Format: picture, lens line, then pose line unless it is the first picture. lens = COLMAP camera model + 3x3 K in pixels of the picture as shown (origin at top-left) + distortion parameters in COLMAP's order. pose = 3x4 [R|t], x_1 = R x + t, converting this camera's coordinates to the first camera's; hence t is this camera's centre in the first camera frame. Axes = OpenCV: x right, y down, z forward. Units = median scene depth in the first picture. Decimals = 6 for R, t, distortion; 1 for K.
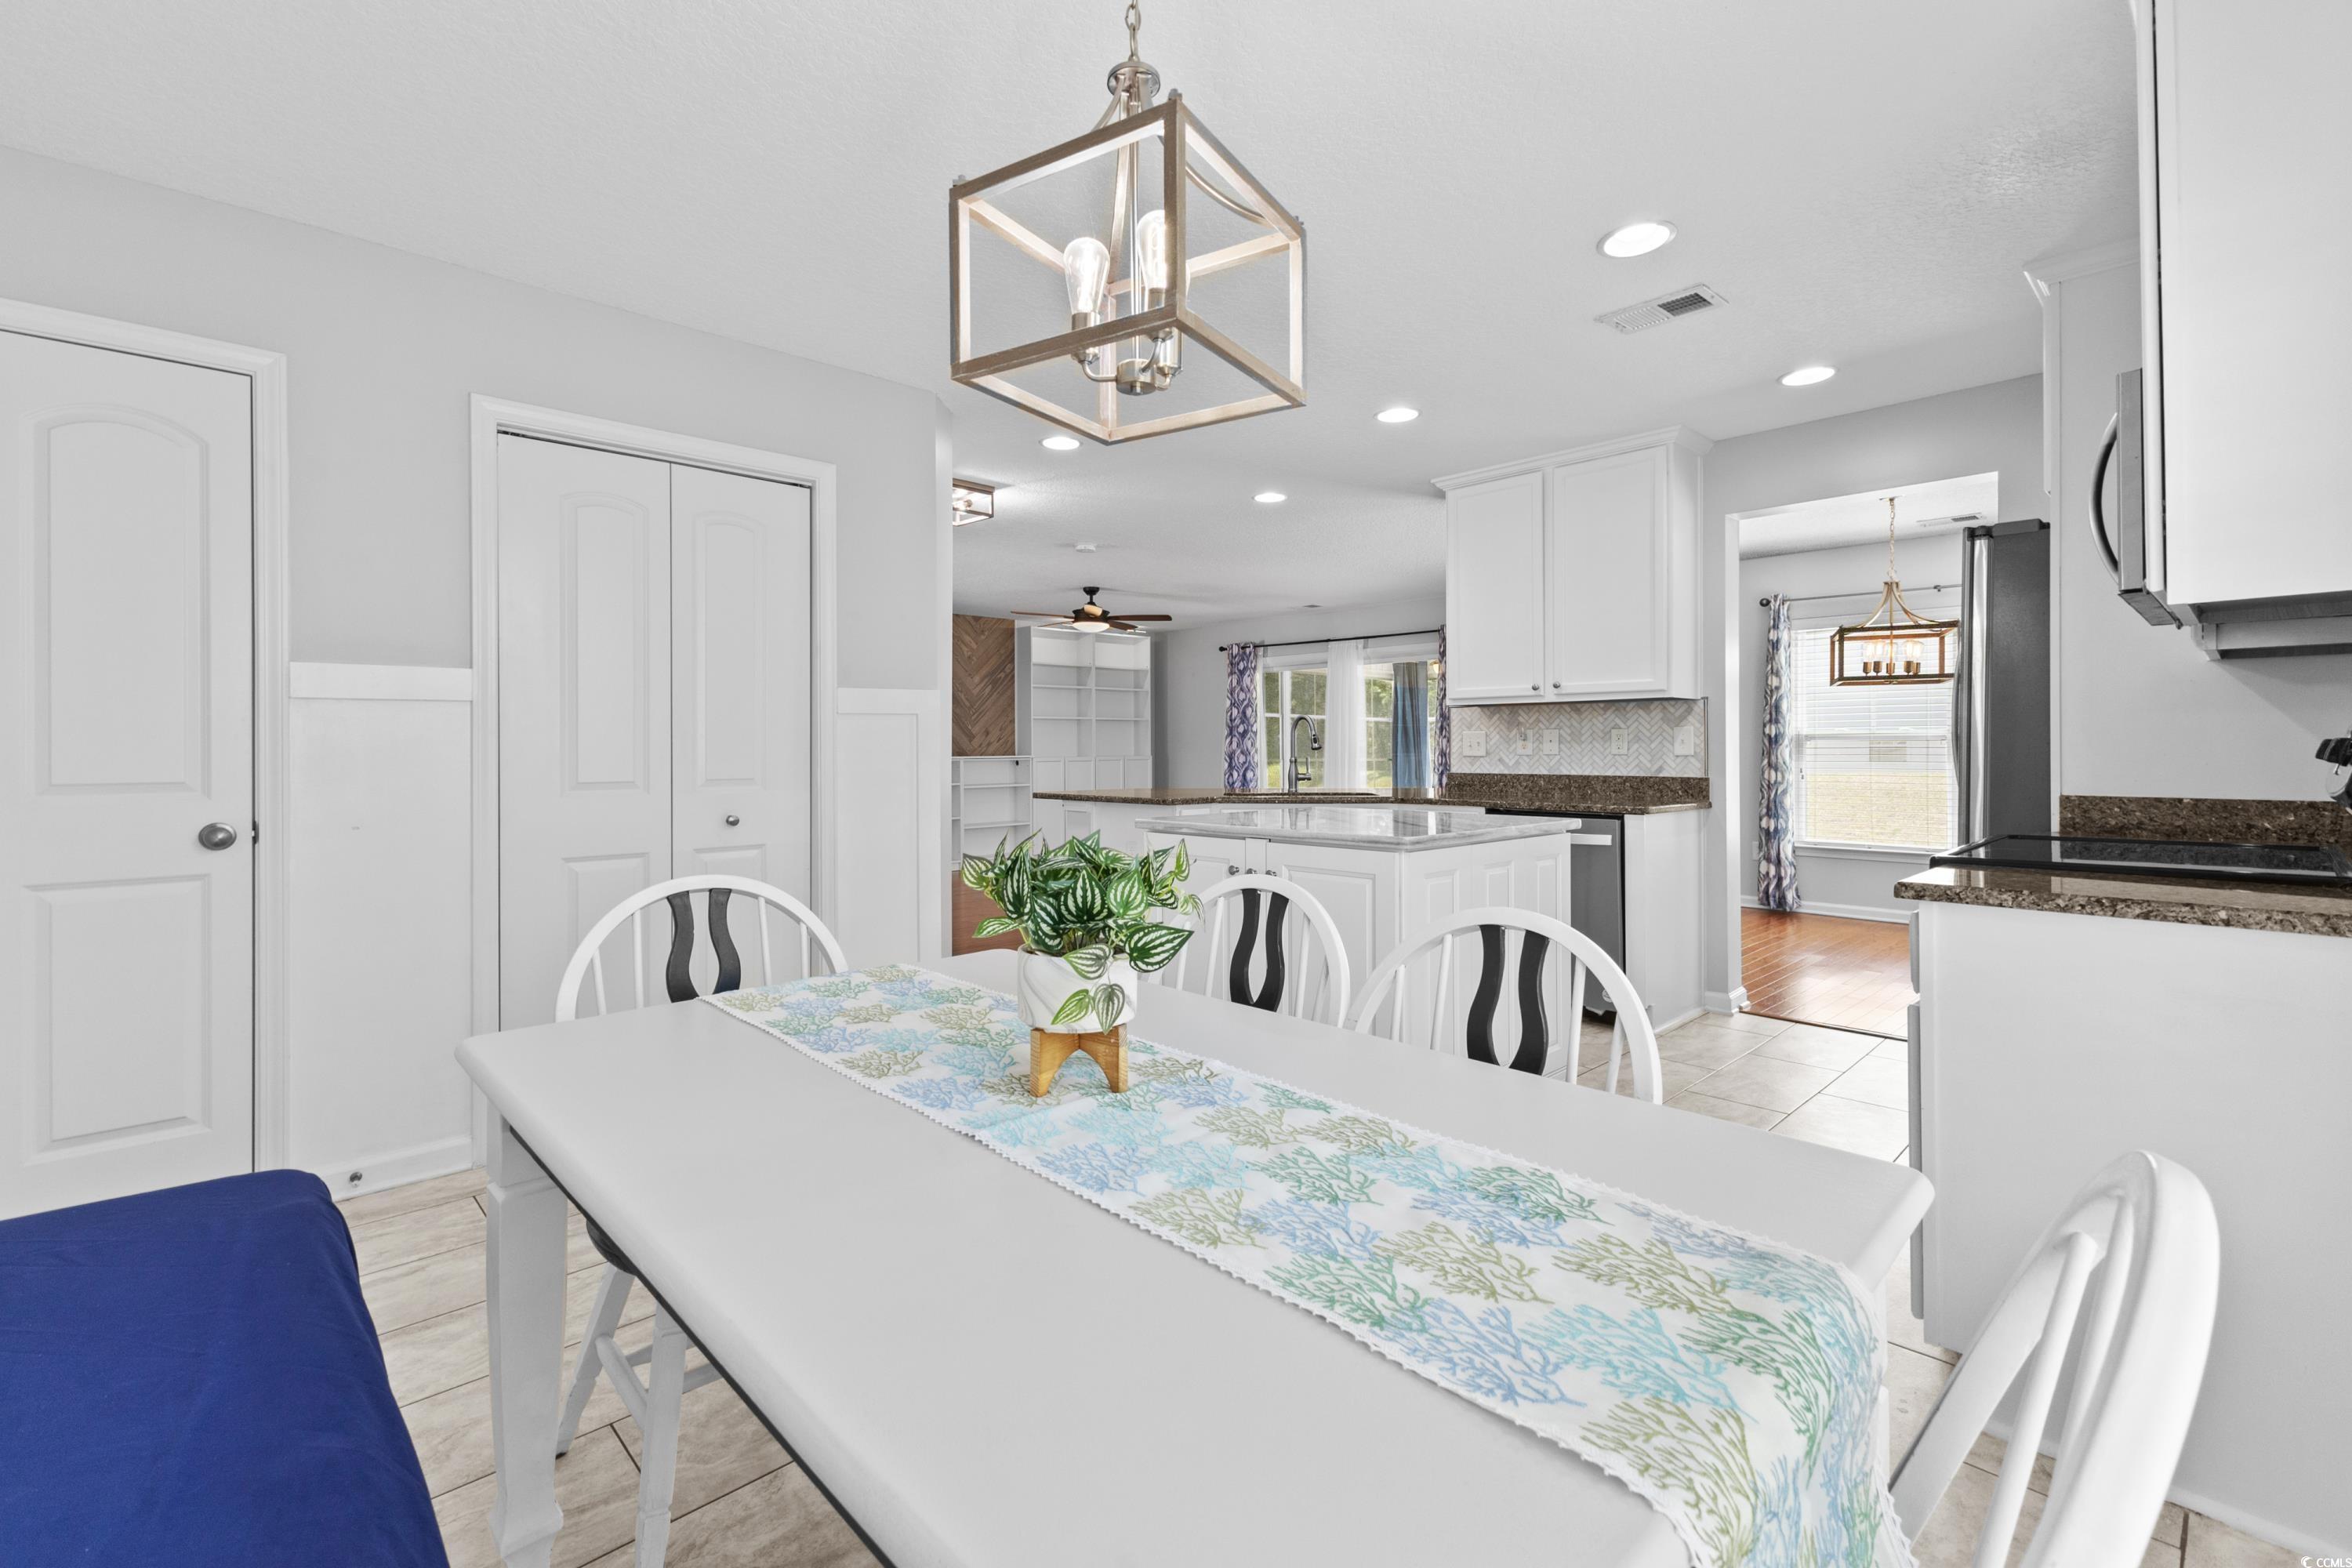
lens RADIAL K [[1041.8, 0, 1173.1], [0, 1041.8, 751.7], [0, 0, 1]] dist [0.014817, -0.001225]
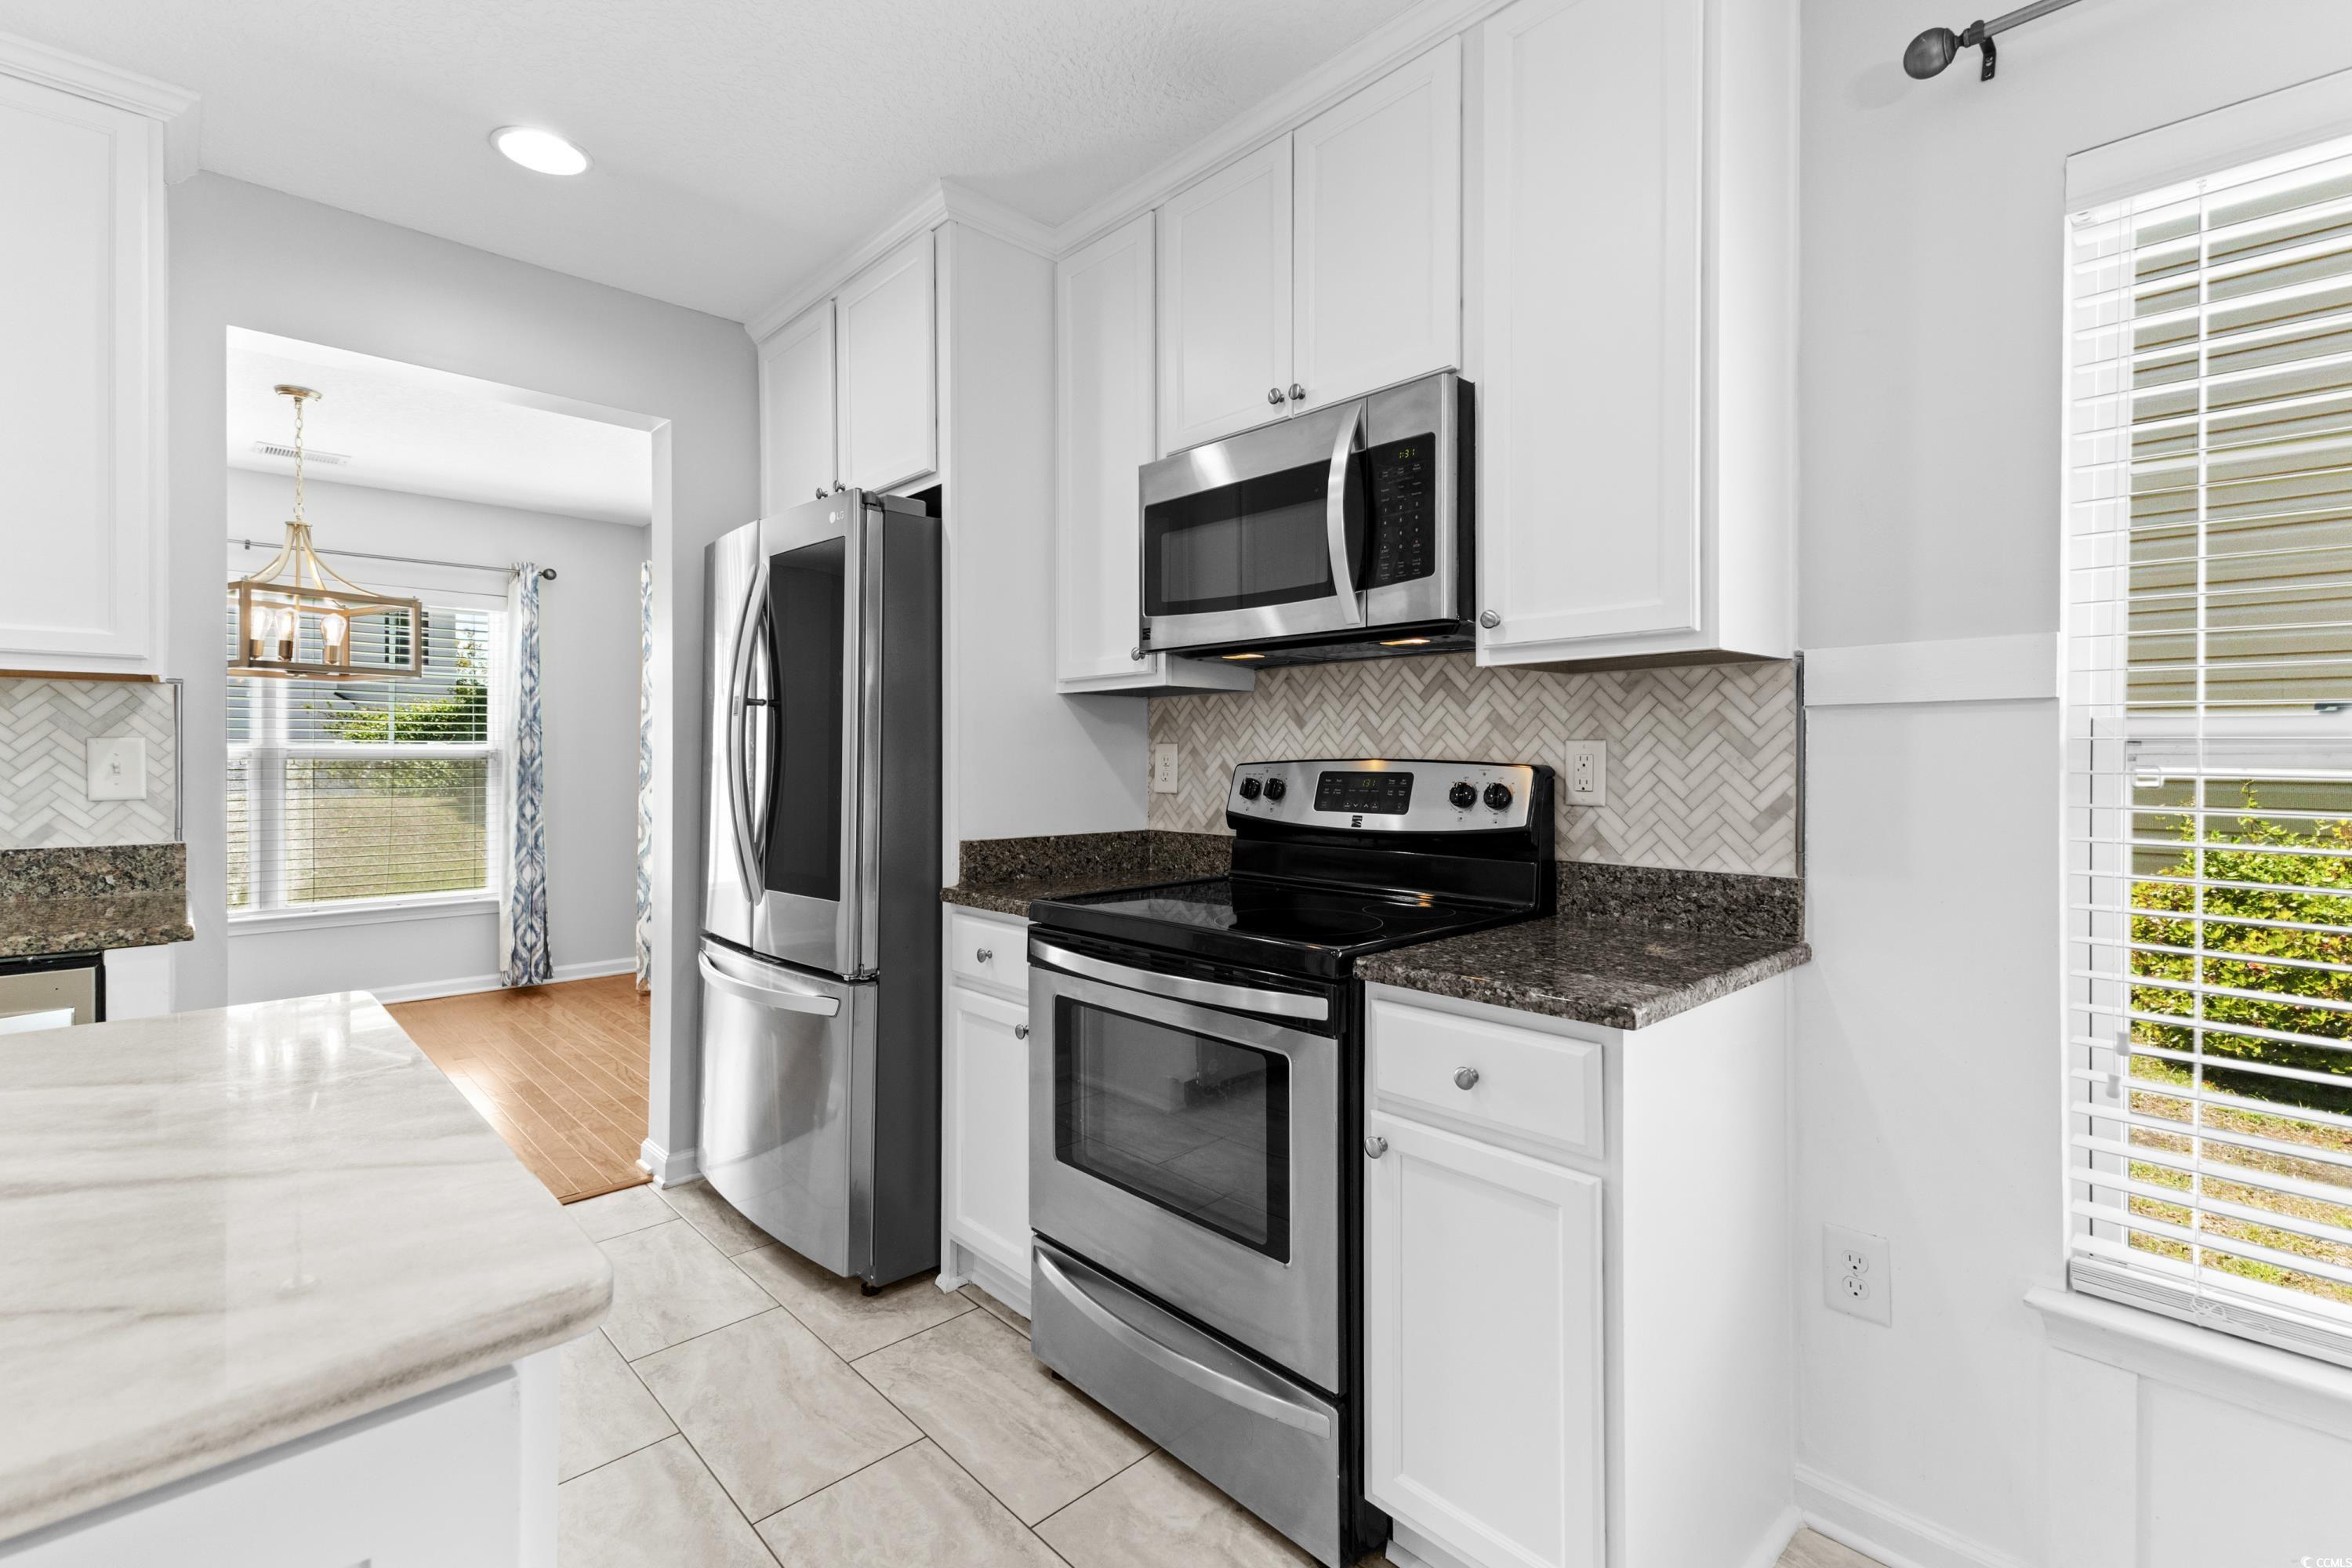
lens RADIAL K [[1041.8, 0, 1182.3], [0, 1041.8, 762.1], [0, 0, 1]] dist [0.014817, -0.001225]
pose [[0.000522, -0.002566, 0.999997, 0.010744], [-0.001168, 0.999996, 0.002567, -0.013012], [-0.999999, -0.001170, 0.000519, 0.452538]]
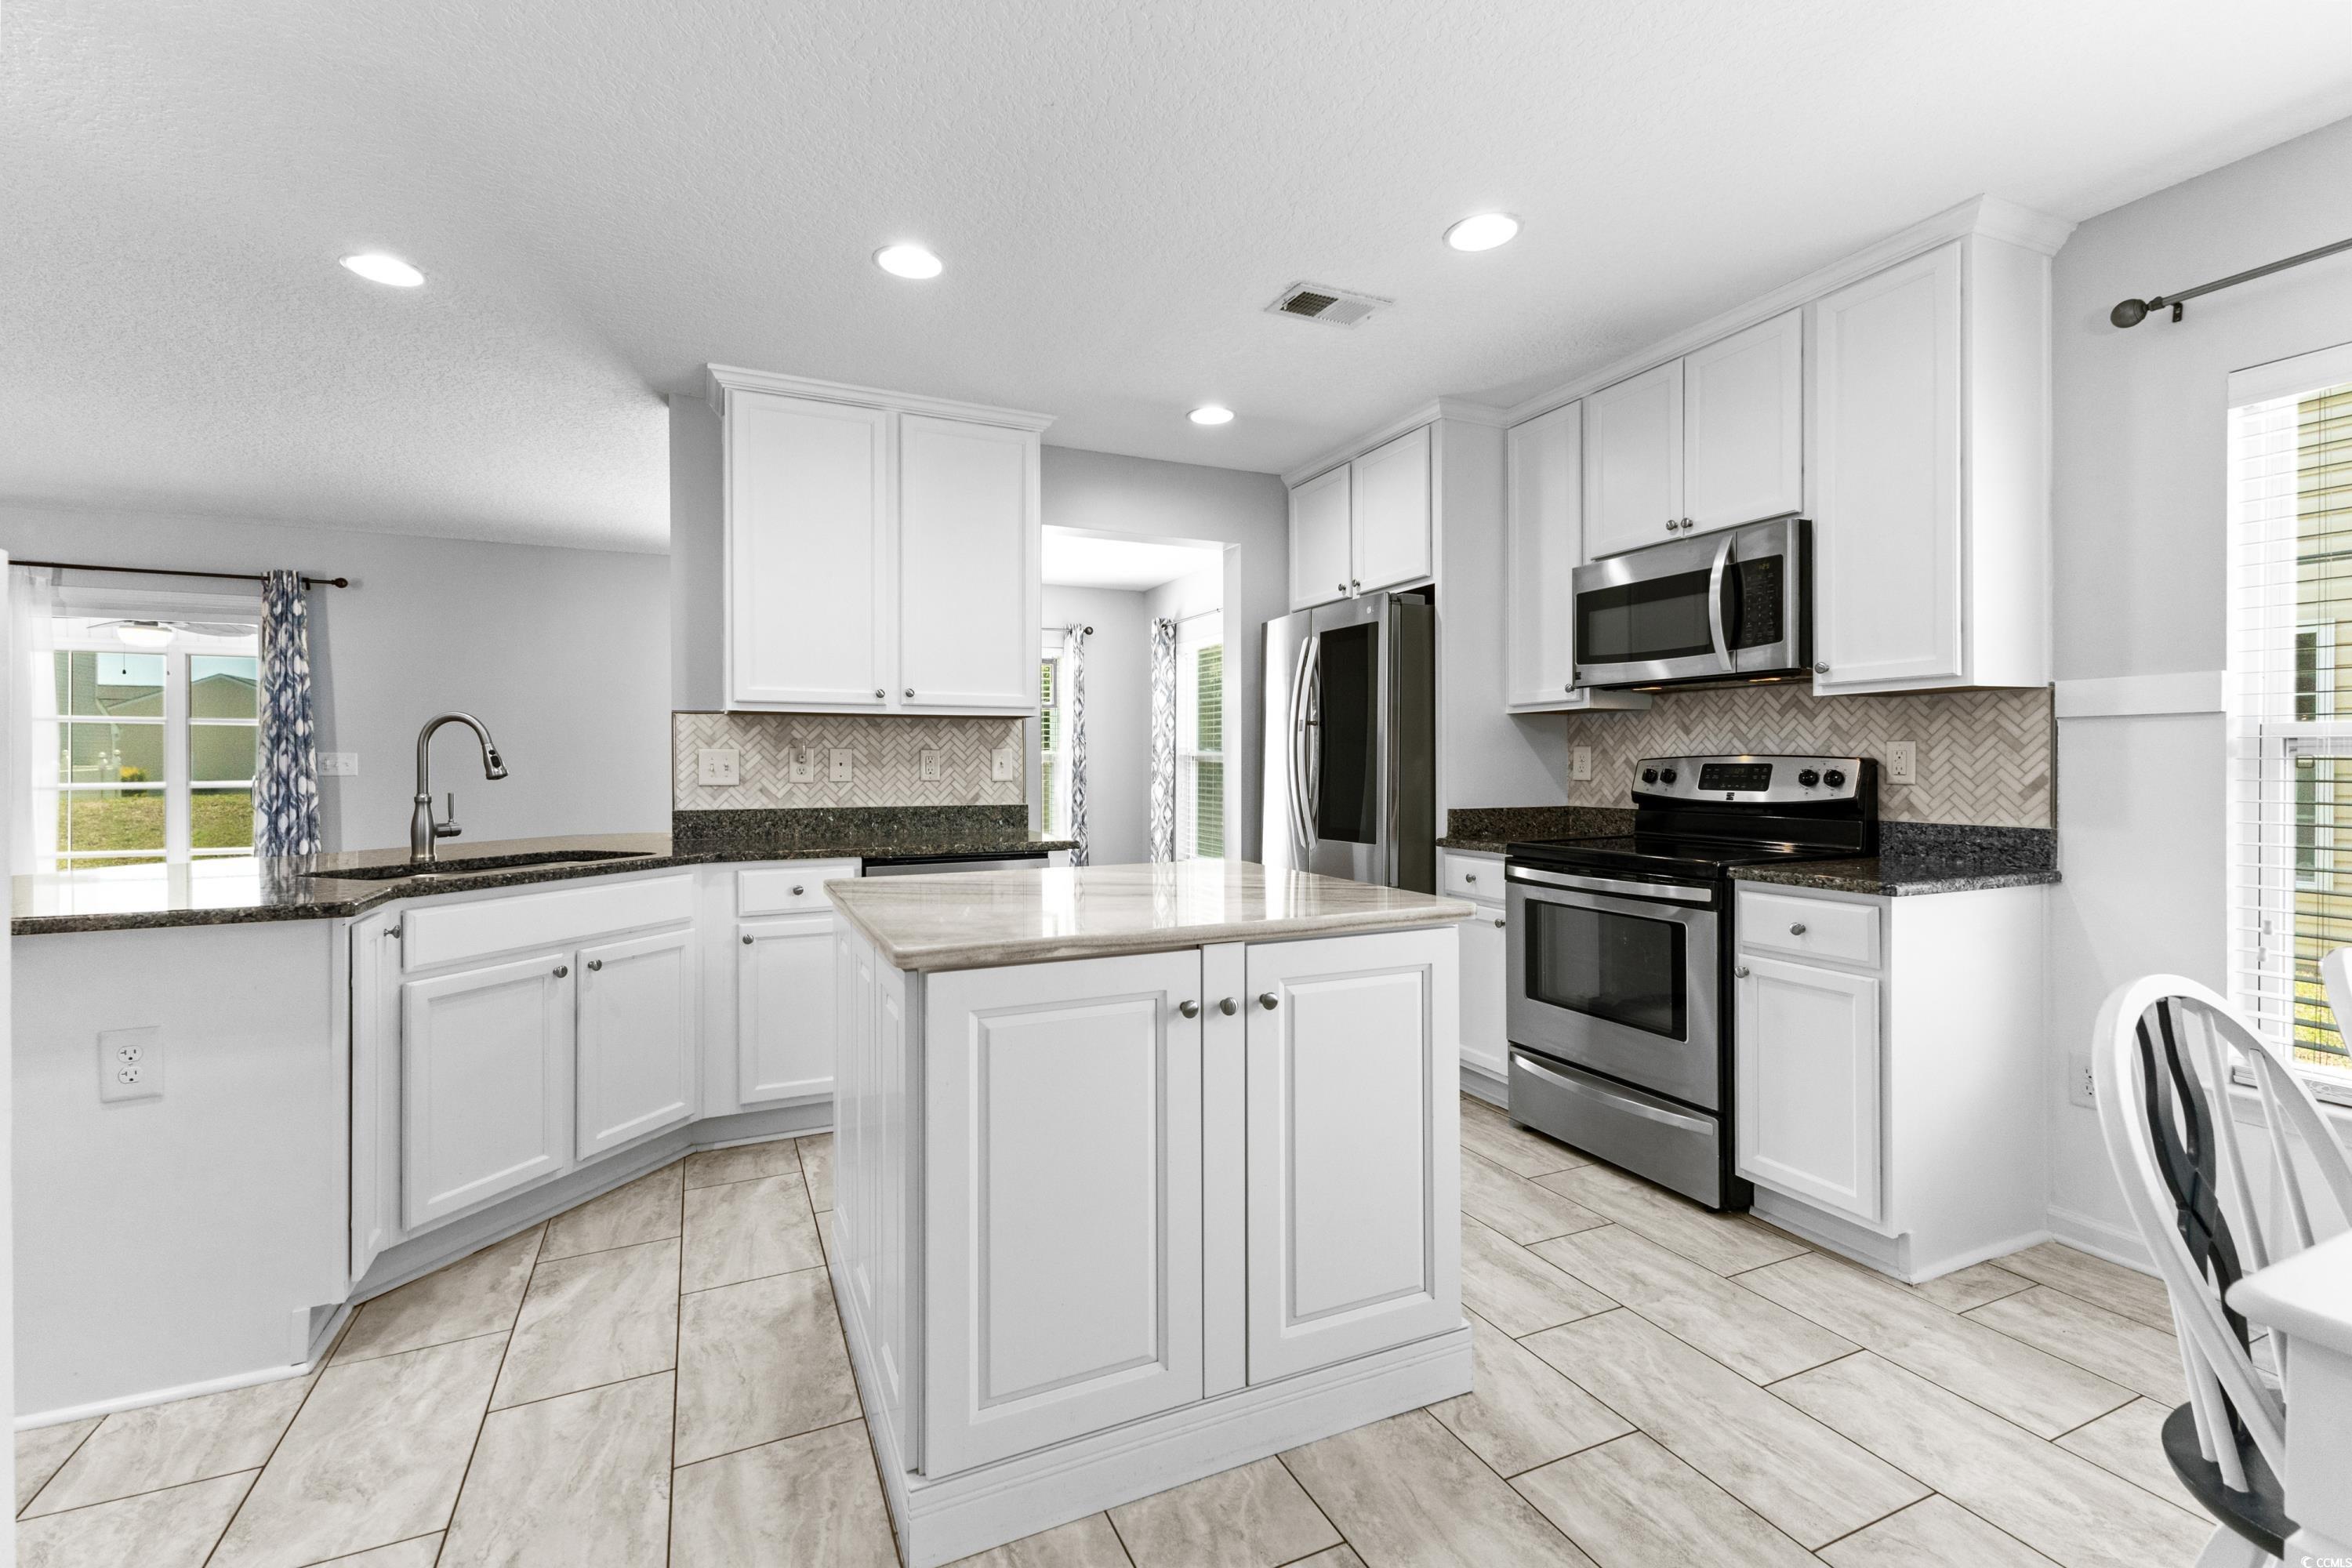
lens RADIAL K [[1041.8, 0, 1171.6], [0, 1041.8, 769.5], [0, 0, 1]] dist [0.014817, -0.001225]
pose [[0.323086, -0.005311, 0.946355, -0.274744], [0.003014, 0.999985, 0.004583, -0.008525], [-0.946365, 0.001372, 0.323097, 0.497392]]
